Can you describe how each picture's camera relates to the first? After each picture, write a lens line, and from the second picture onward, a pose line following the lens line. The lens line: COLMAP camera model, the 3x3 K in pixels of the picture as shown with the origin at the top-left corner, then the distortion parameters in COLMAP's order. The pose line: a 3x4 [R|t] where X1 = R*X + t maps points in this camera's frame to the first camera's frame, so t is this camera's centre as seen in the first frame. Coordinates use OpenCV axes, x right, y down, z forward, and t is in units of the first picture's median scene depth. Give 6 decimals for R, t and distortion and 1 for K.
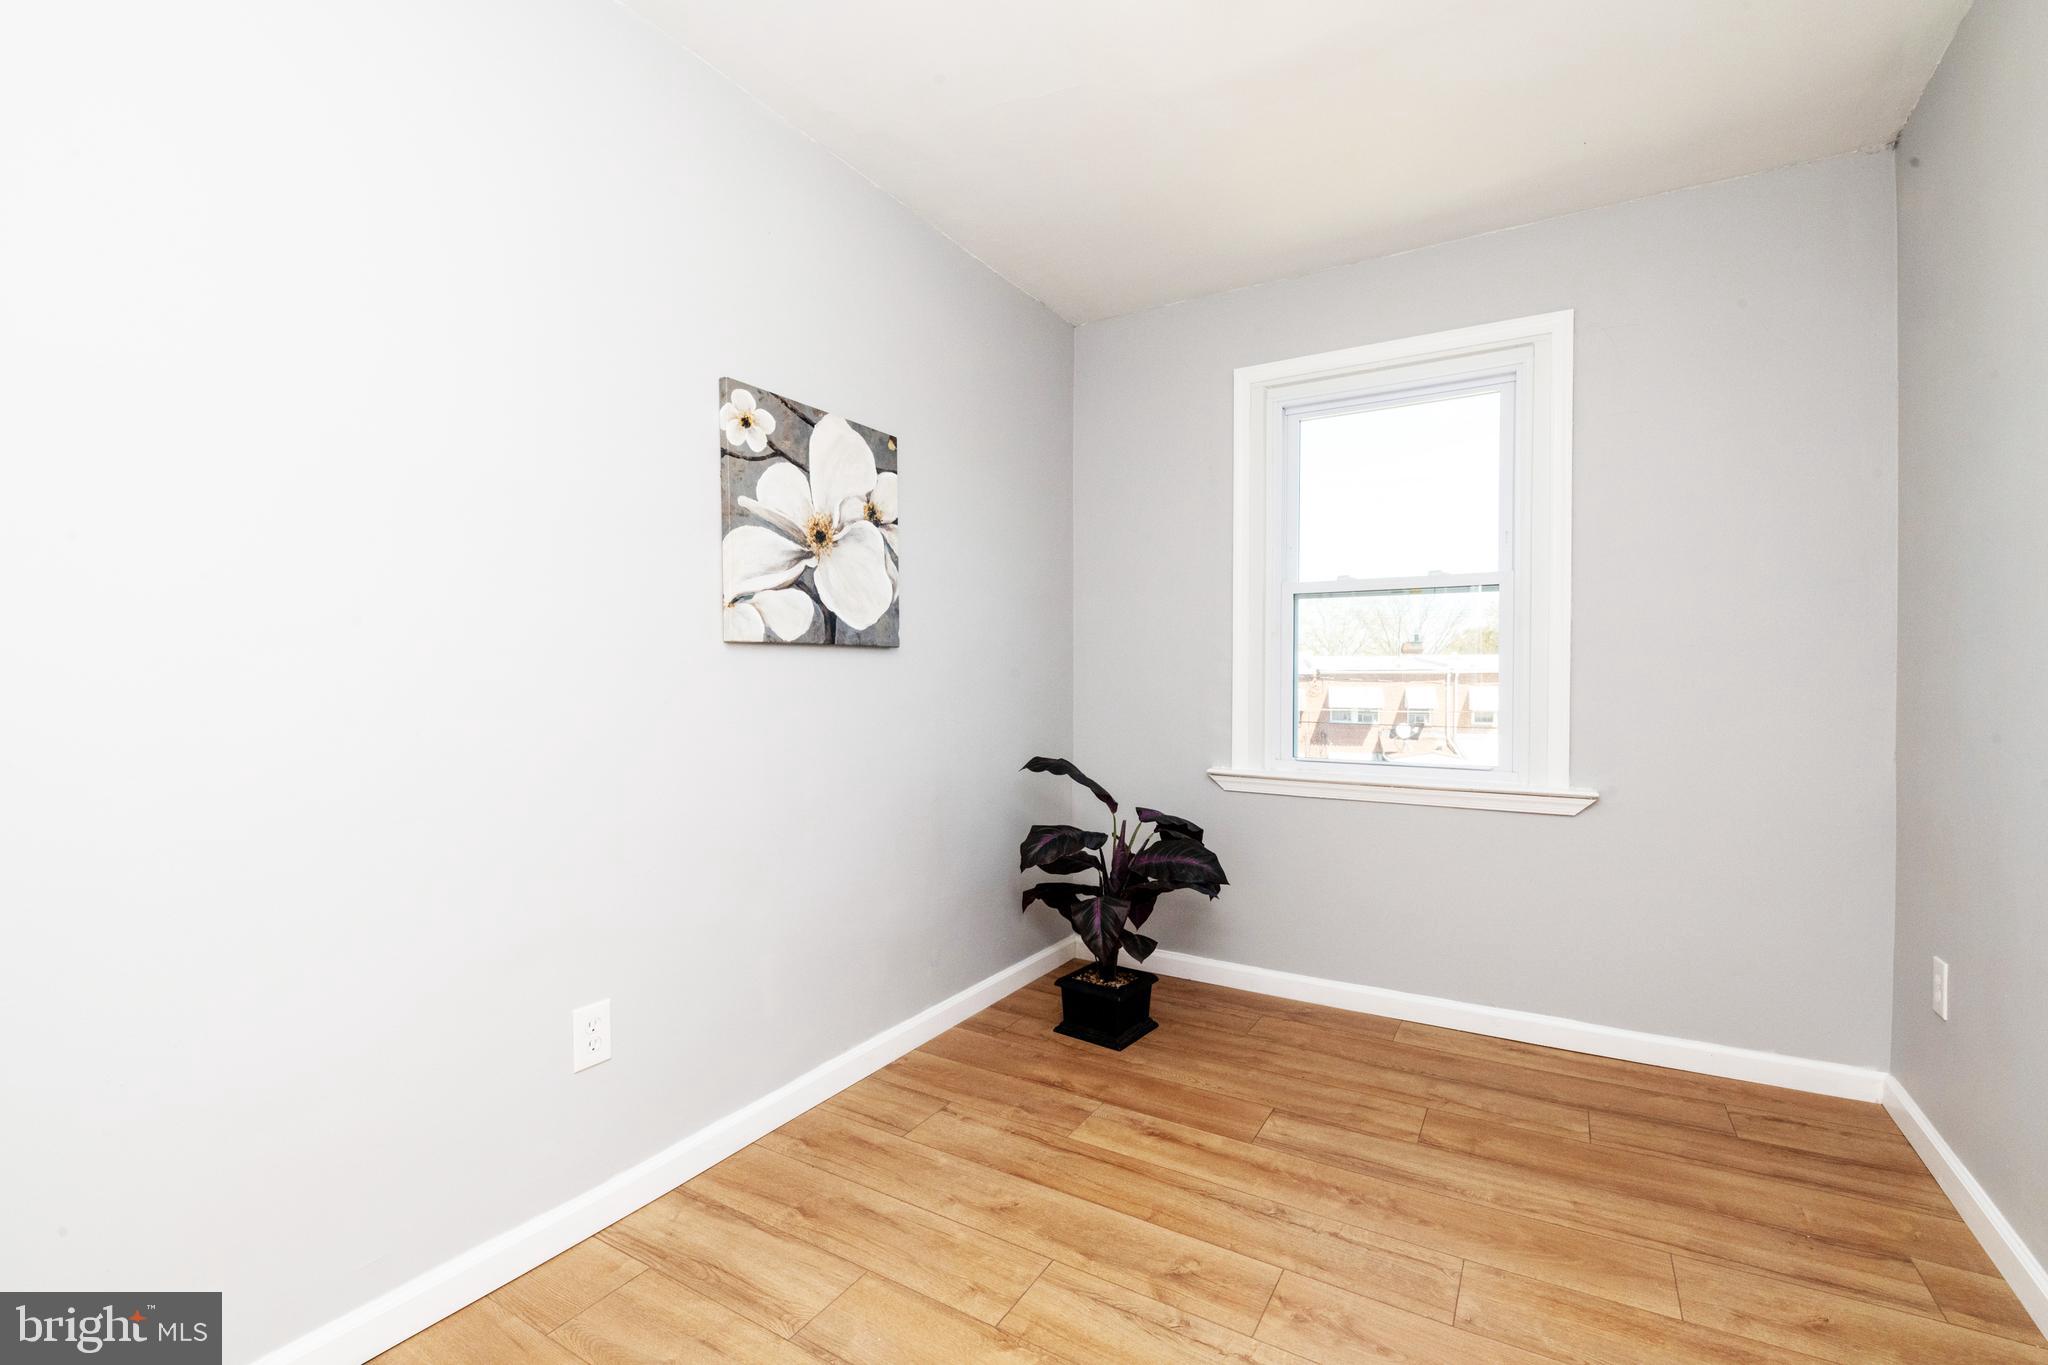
lens RADIAL K [[878.2, 0, 1033.7], [0, 878.2, 682.3], [0, 0, 1]] dist [-0.001051, -0.002499]
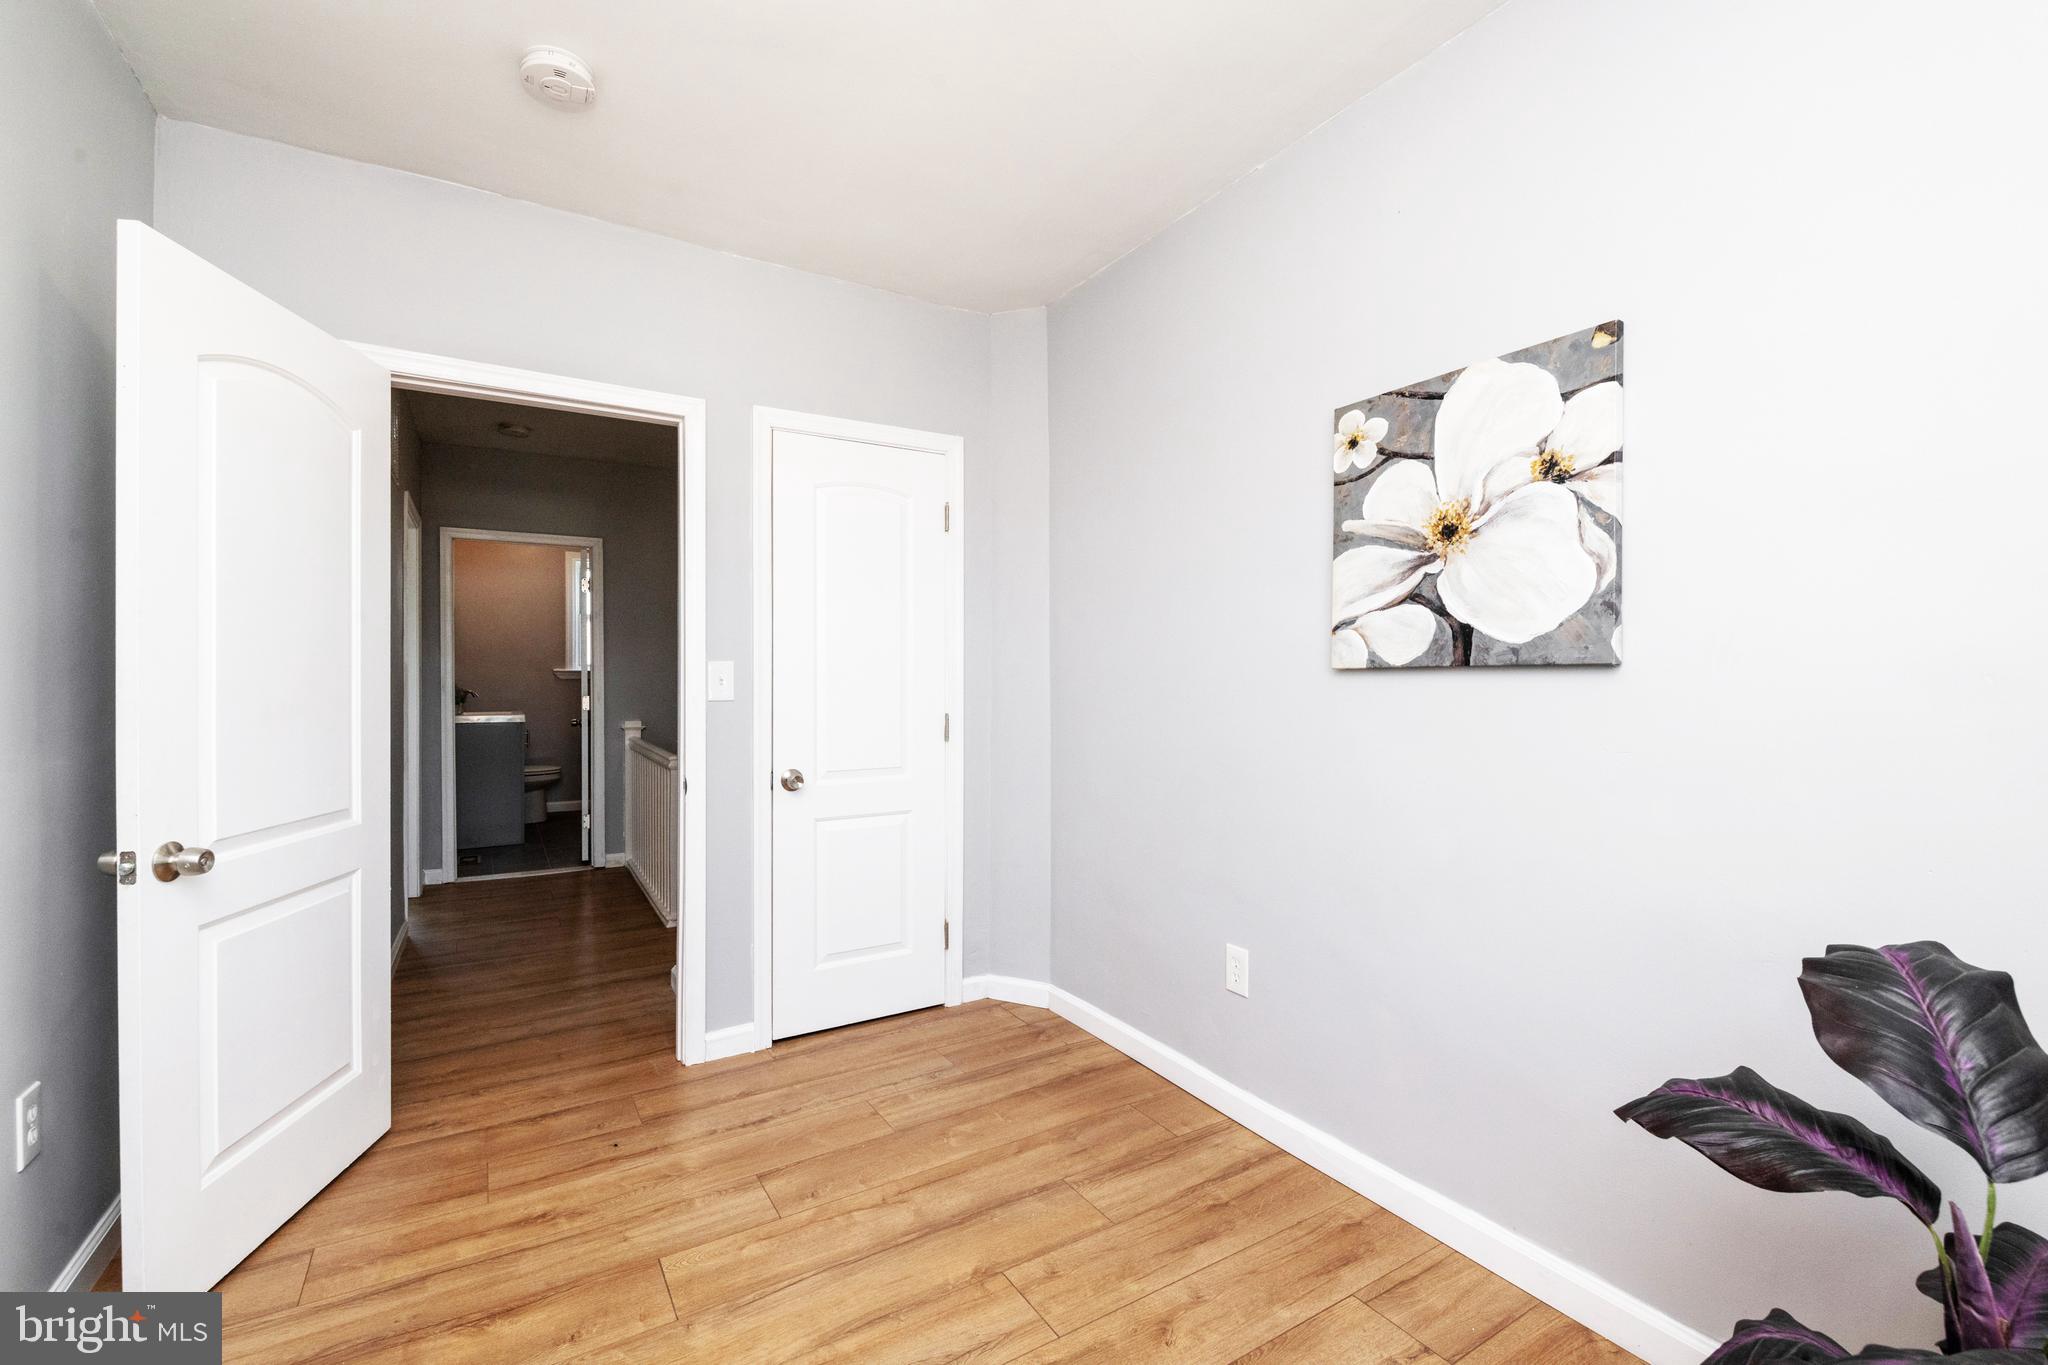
lens RADIAL K [[878.2, 0, 1023.1], [0, 878.2, 673.5], [0, 0, 1]] dist [-0.001051, -0.002499]
pose [[-0.463863, -0.004915, -0.885893, 0.655808], [-0.006861, 0.999975, -0.001955, -0.033794], [0.885880, 0.005171, -0.463885, 1.052496]]
